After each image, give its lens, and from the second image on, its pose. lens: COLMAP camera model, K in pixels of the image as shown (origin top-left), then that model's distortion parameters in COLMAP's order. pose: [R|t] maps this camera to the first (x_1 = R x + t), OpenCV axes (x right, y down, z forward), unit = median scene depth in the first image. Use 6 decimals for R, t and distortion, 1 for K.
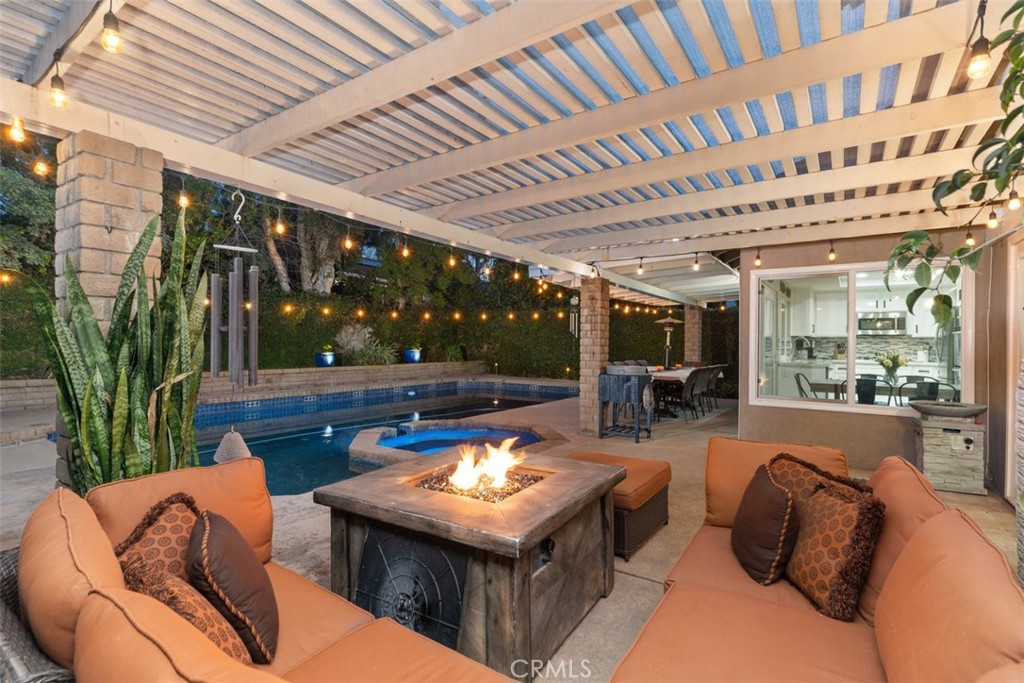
lens RADIAL K [[480.5, 0, 507.5], [0, 480.5, 331.3], [0, 0, 1]] dist [0.000539, 0.000190]
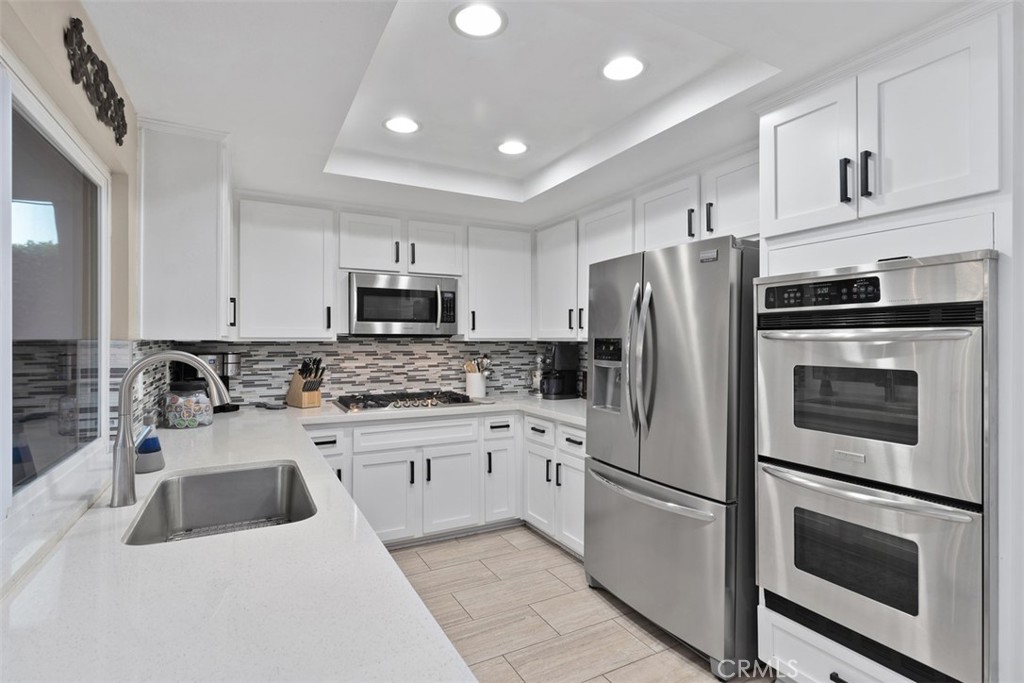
lens RADIAL K [[508.3, 0, 506.7], [0, 508.3, 343.2], [0, 0, 1]] dist [-0.000915, 0.000378]
pose [[0.453122, -0.012115, 0.891366, 0.443559], [-0.011237, 0.999751, 0.019300, 0.005226], [-0.891378, -0.018762, 0.452873, 0.725438]]
